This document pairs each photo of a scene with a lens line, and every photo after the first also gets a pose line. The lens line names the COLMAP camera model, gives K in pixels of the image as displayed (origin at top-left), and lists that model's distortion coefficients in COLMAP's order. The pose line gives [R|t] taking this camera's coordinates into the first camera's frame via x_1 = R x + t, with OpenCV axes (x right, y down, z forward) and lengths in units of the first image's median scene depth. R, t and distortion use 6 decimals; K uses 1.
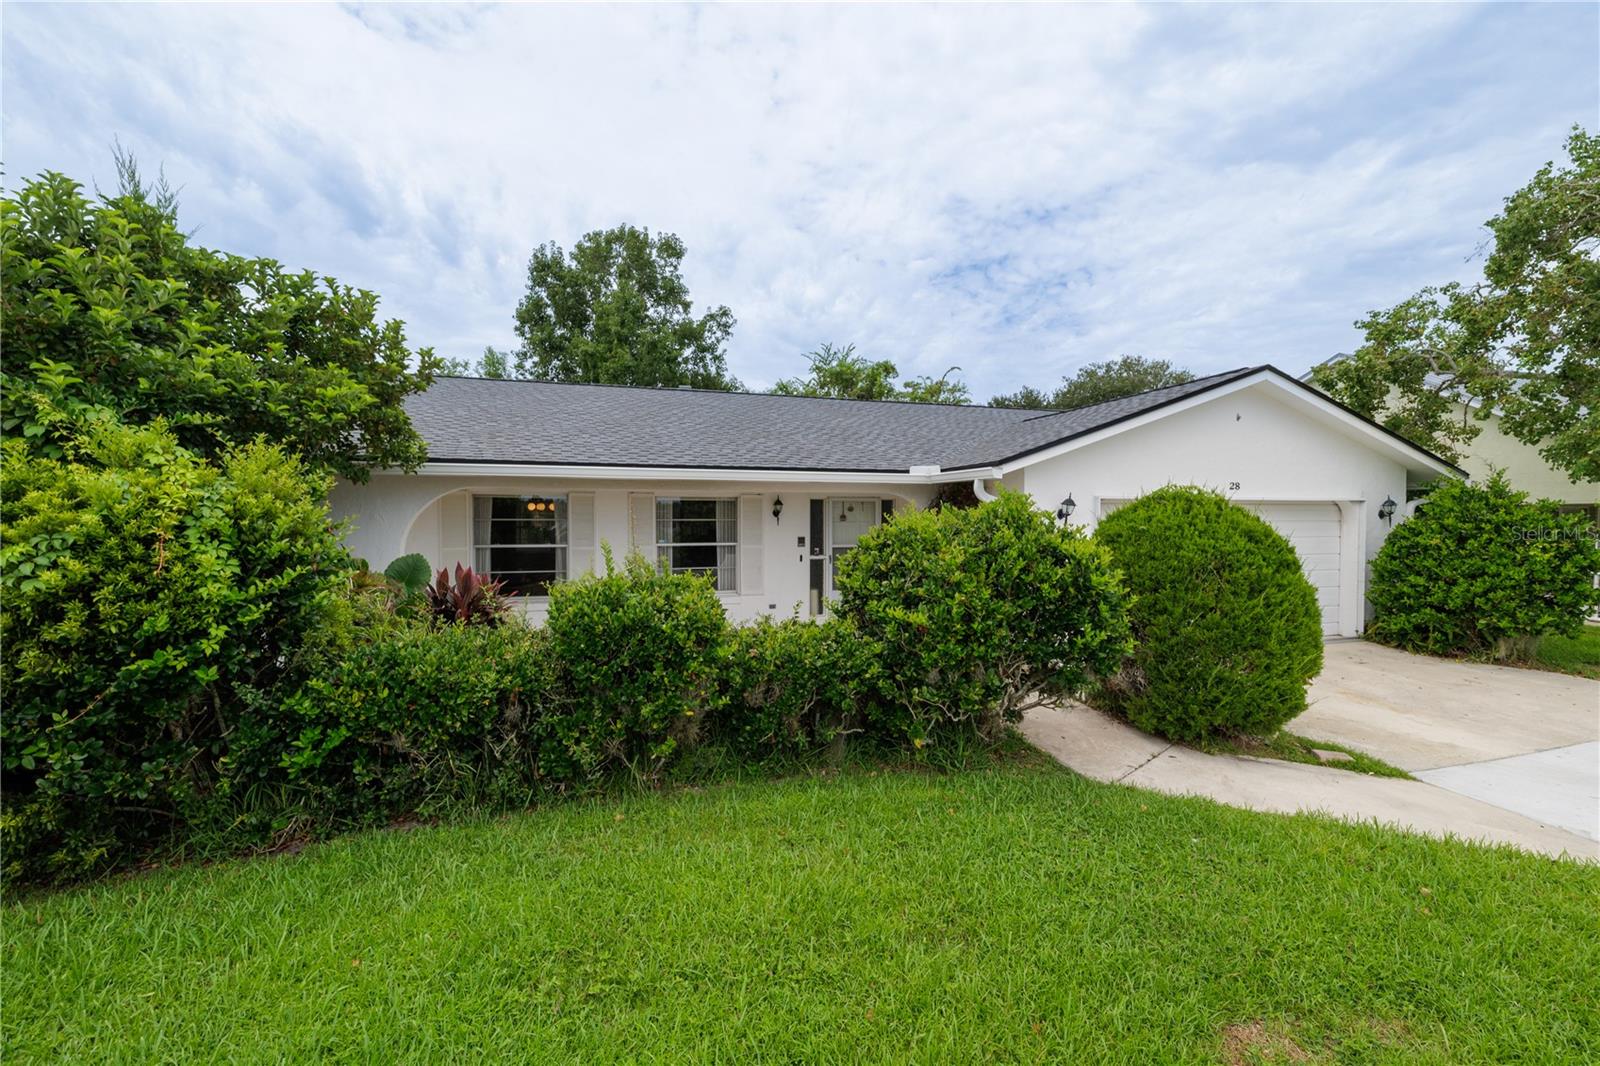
lens RADIAL K [[679.5, 0, 807.0], [0, 679.5, 542.1], [0, 0, 1]] dist [0.002968, 0.000374]
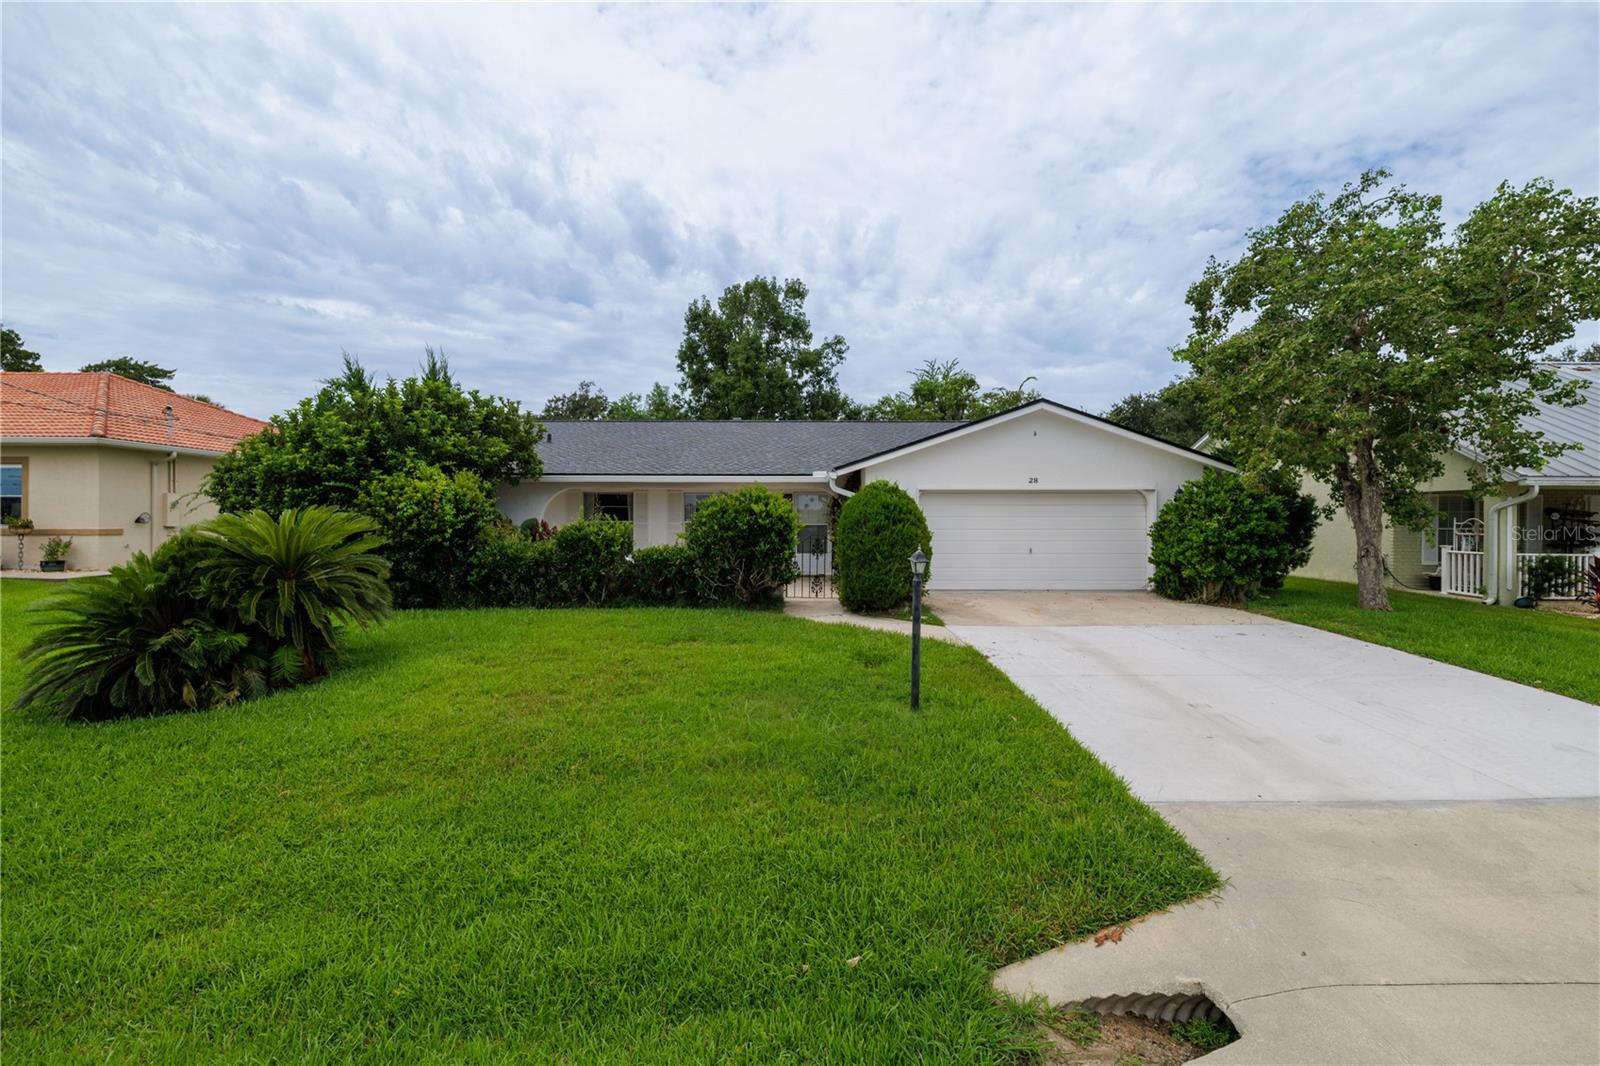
lens RADIAL K [[695.3, 0, 800.0], [0, 695.3, 533.0], [0, 0, 1]] dist [-0.004120, -0.000020]
pose [[0.957731, 0.005358, -0.287616, 0.217166], [-0.011449, 0.999744, -0.019500, 0.024499], [0.287438, 0.021968, 0.957547, -0.217318]]
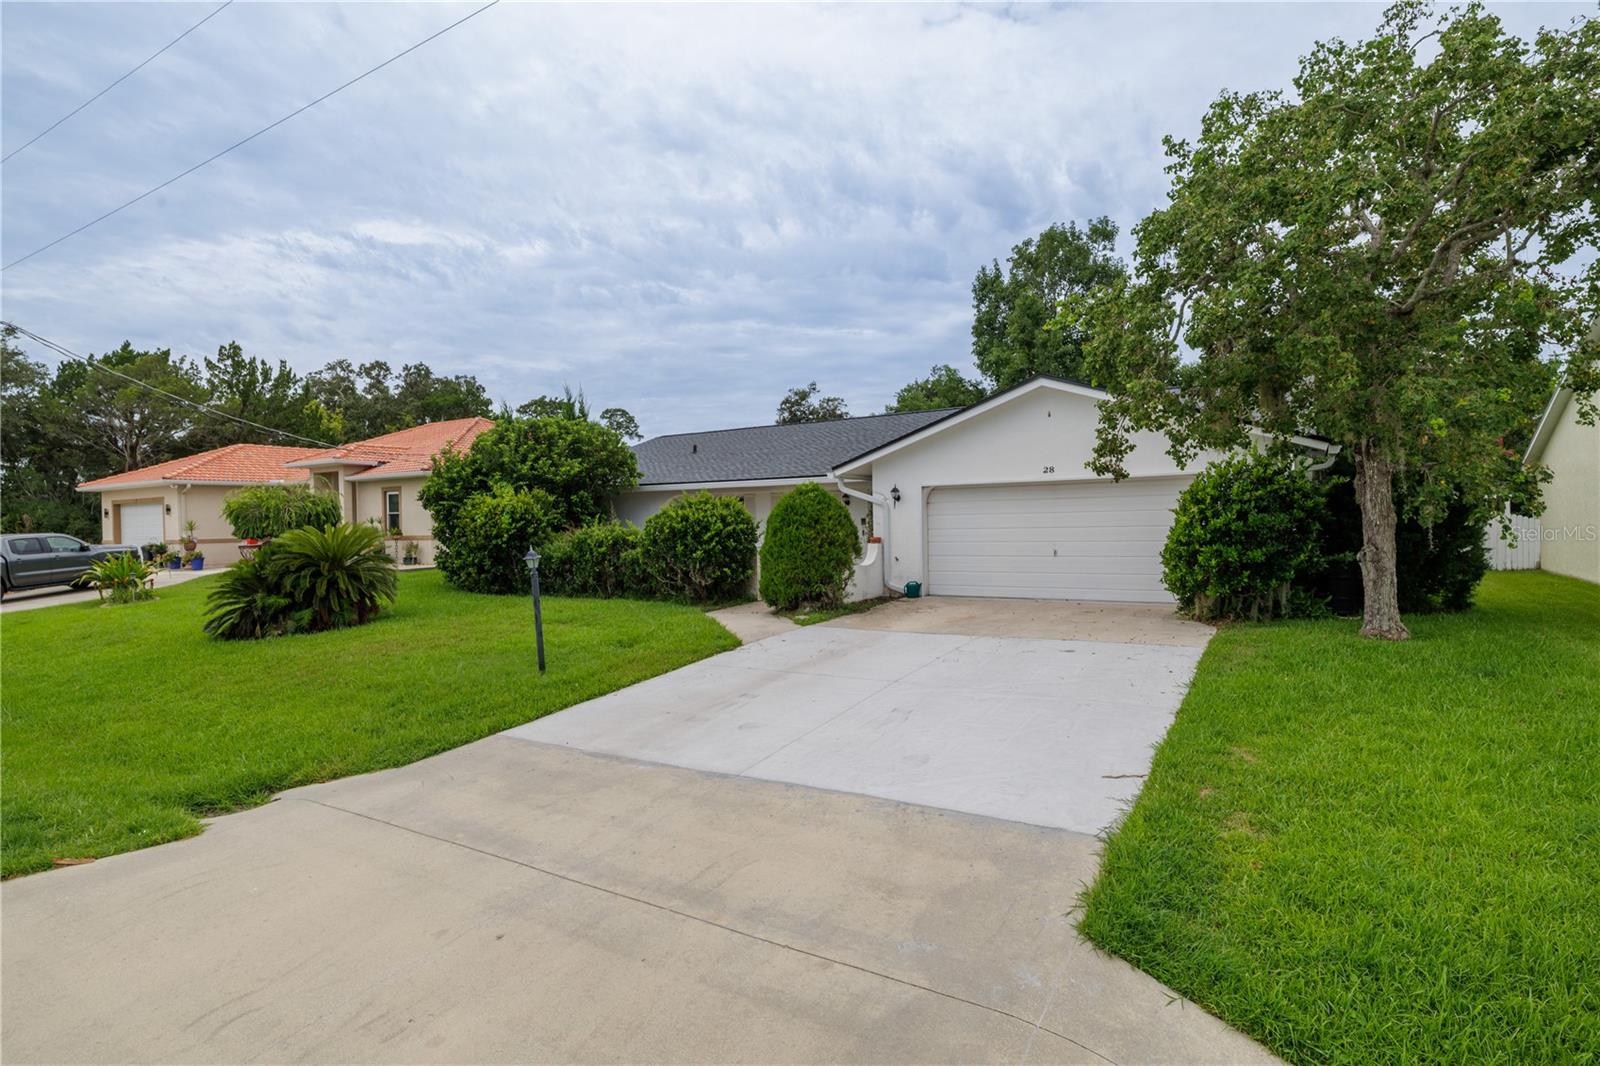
lens RADIAL K [[829.7, 0, 800.0], [0, 829.7, 533.0], [0, 0, 1]] dist [0.001402, 0.000153]
pose [[0.654174, -0.002366, -0.756340, 0.553692], [-0.009813, 0.999884, -0.011615, 0.020682], [0.756280, 0.015020, 0.654075, -0.129024]]
